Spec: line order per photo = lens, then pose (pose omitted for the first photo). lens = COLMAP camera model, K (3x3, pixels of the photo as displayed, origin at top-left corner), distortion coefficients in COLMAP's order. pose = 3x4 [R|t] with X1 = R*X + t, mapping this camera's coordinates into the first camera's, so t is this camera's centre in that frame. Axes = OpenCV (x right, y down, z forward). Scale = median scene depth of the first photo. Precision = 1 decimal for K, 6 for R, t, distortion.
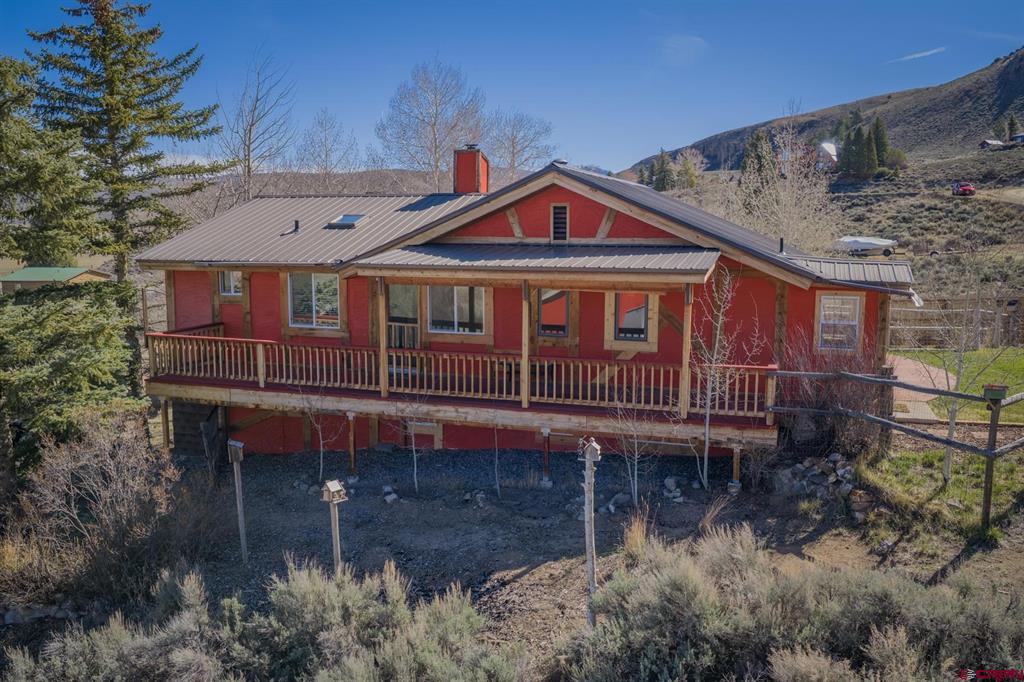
lens RADIAL K [[819.2, 0, 512.0], [0, 819.2, 341.0], [0, 0, 1]] dist [0.001503, -0.007973]
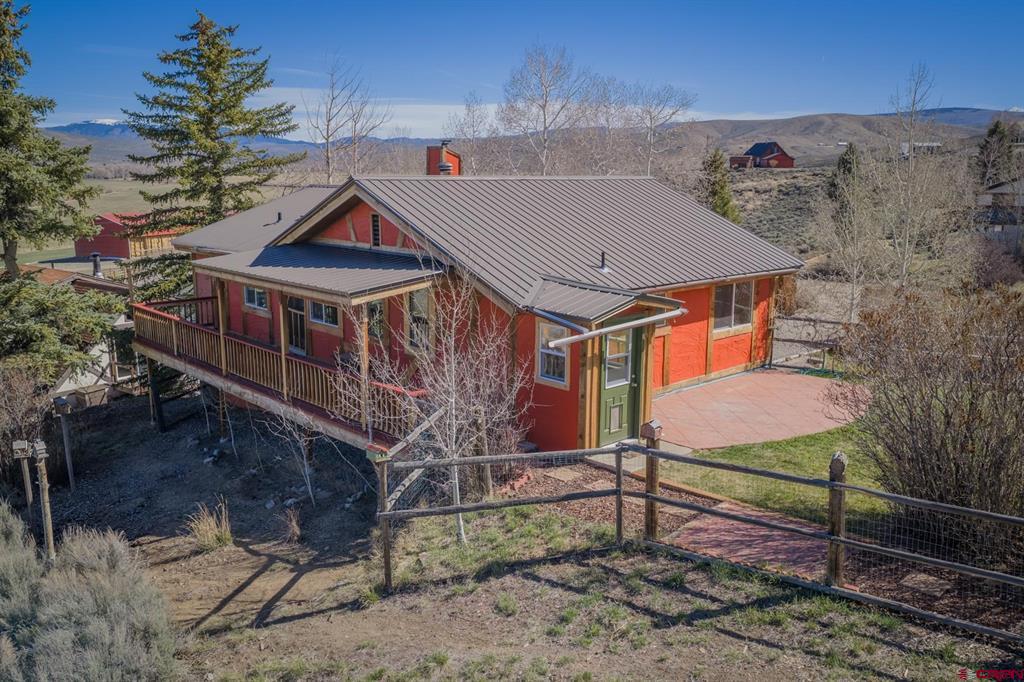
lens RADIAL K [[819.2, 0, 512.0], [0, 819.2, 341.0], [0, 0, 1]] dist [0.001503, -0.007973]
pose [[0.885509, 0.094439, -0.454923, 0.696116], [-0.066170, 0.994778, 0.077709, -0.093797], [0.459886, -0.038710, 0.887134, 0.133049]]
